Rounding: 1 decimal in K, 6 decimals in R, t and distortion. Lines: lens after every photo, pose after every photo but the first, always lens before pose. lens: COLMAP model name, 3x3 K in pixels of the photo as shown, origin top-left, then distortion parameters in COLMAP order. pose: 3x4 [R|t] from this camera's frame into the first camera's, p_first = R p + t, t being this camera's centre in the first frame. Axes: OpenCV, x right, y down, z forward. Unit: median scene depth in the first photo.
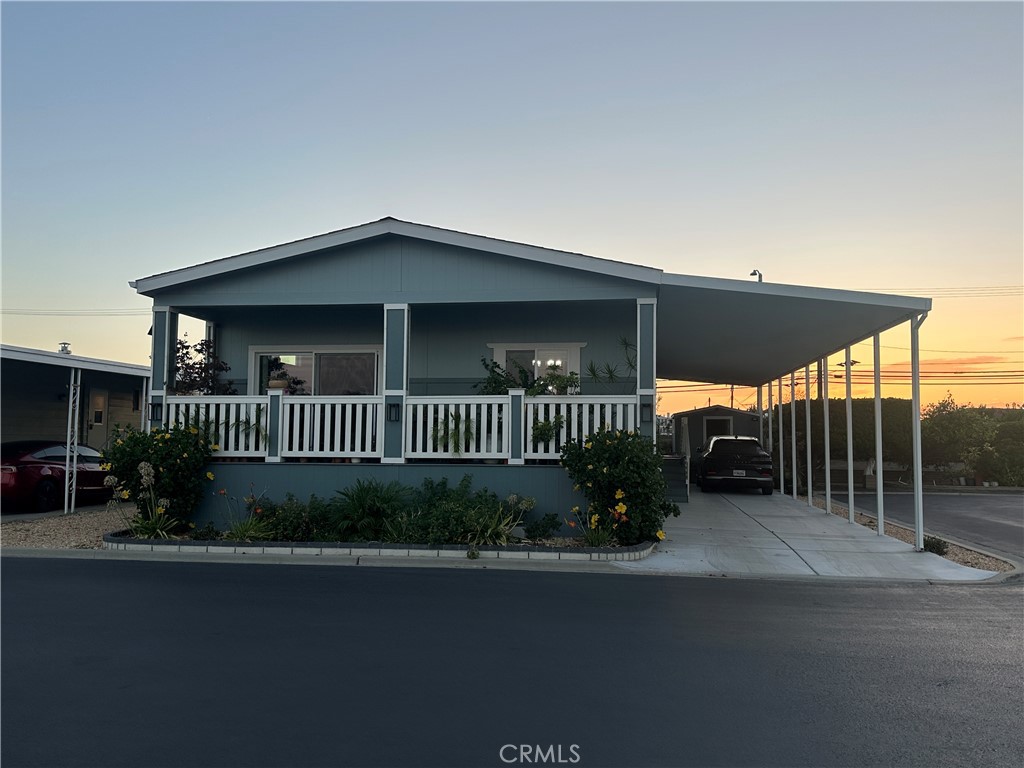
lens RADIAL K [[829.5, 0, 512.0], [0, 829.5, 384.0], [0, 0, 1]] dist [0.171545, -0.292776]
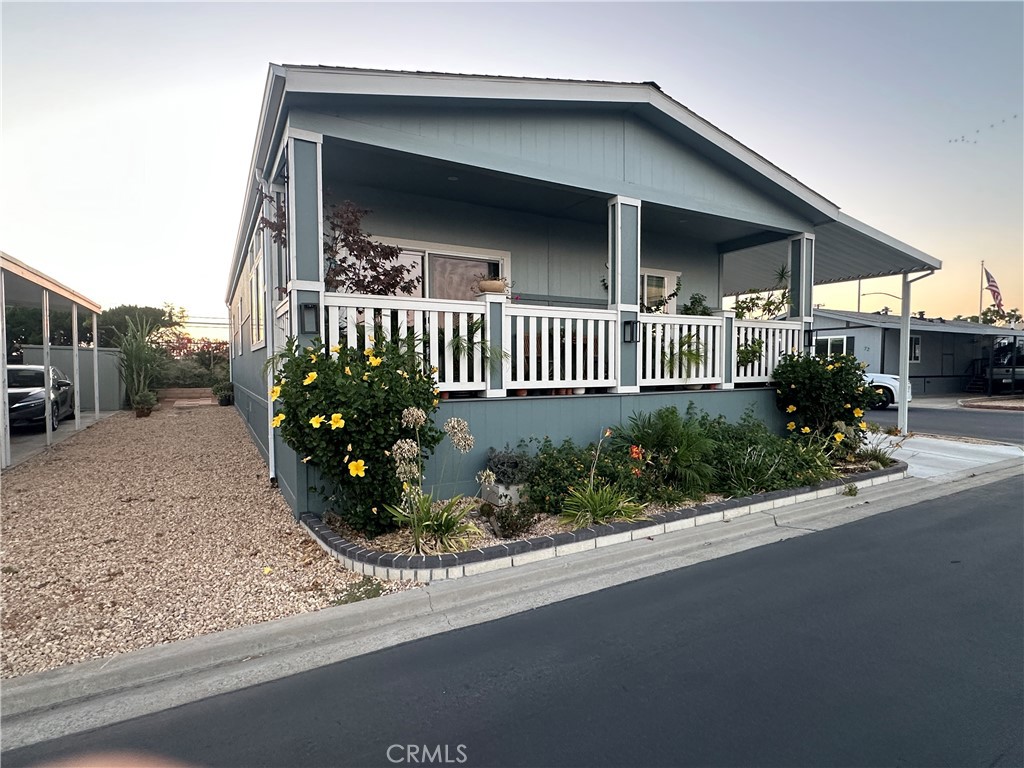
lens RADIAL K [[528.1, 0, 512.0], [0, 528.1, 384.0], [0, 0, 1]] dist [0.000118, 0.000032]
pose [[0.781397, -0.032122, 0.623207, -0.559427], [-0.032019, 0.995295, 0.091446, 0.041423], [-0.623212, -0.091410, 0.776692, 0.657773]]
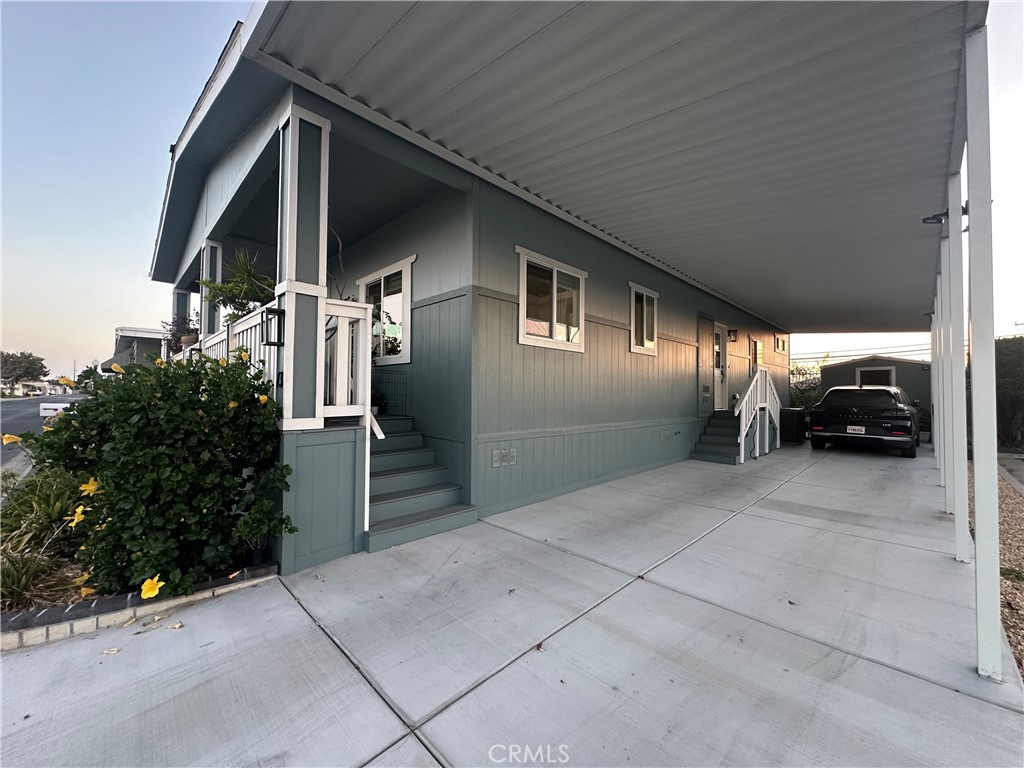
lens RADIAL K [[407.1, 0, 512.0], [0, 407.1, 384.0], [0, 0, 1]] dist [-0.000909, -0.000197]
pose [[0.806092, -0.018154, -0.591512, 0.408404], [0.040314, 0.998892, 0.024282, 0.065833], [0.590416, -0.043420, 0.805930, 0.833657]]
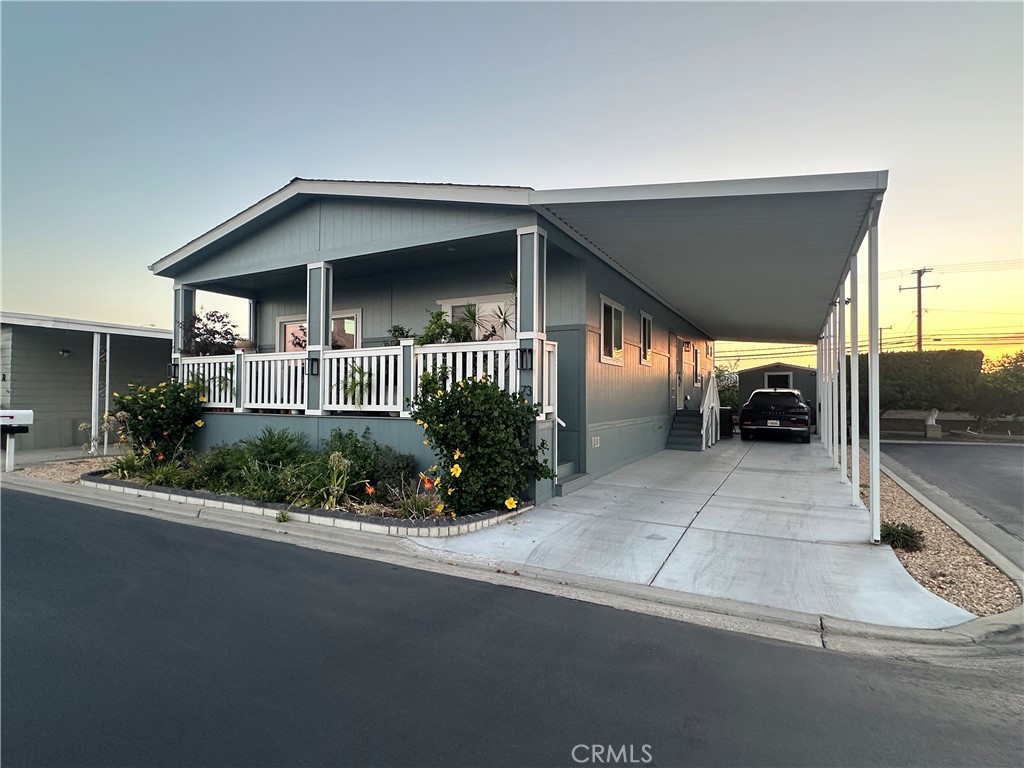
lens RADIAL K [[528.1, 0, 512.0], [0, 528.1, 384.0], [0, 0, 1]] dist [0.000118, 0.000032]
pose [[0.943266, -0.012536, -0.331800, 0.313182], [0.027192, 0.998847, 0.039565, 0.036283], [0.330922, -0.046343, 0.942520, 0.452015]]
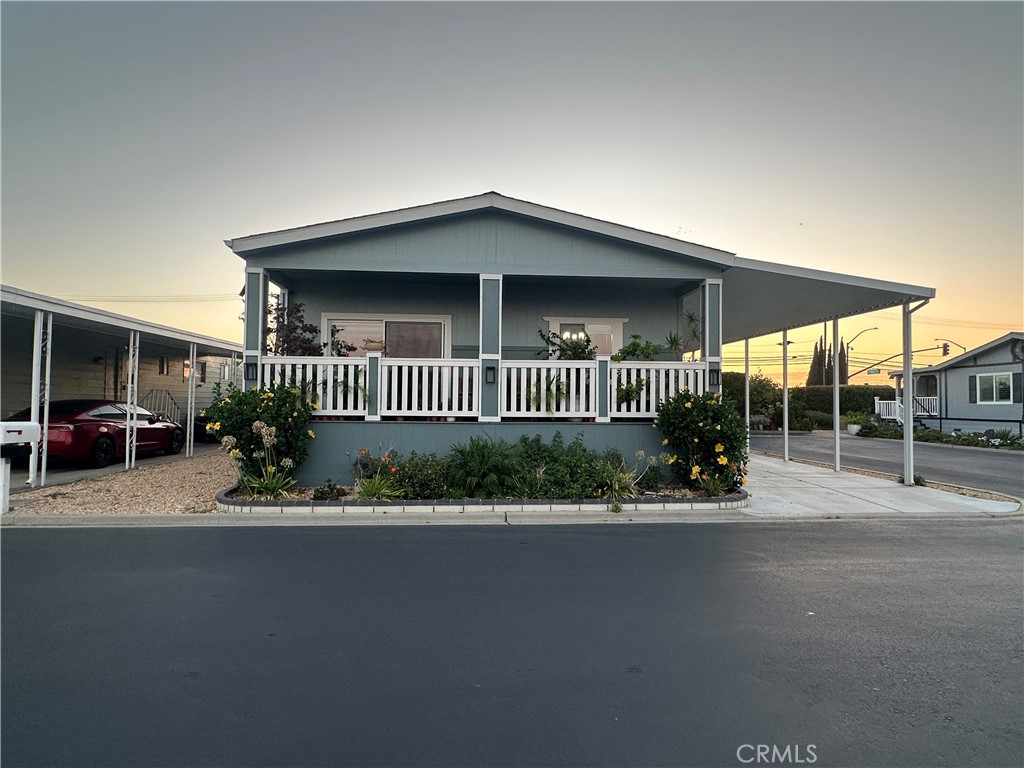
lens RADIAL K [[556.3, 0, 512.0], [0, 556.3, 384.0], [0, 0, 1]] dist [0.002183, 0.000258]
pose [[0.974151, 0.007927, 0.225760, -0.276355], [-0.016107, 0.999278, 0.034416, 0.020714], [-0.225324, -0.037163, 0.973575, 0.288785]]
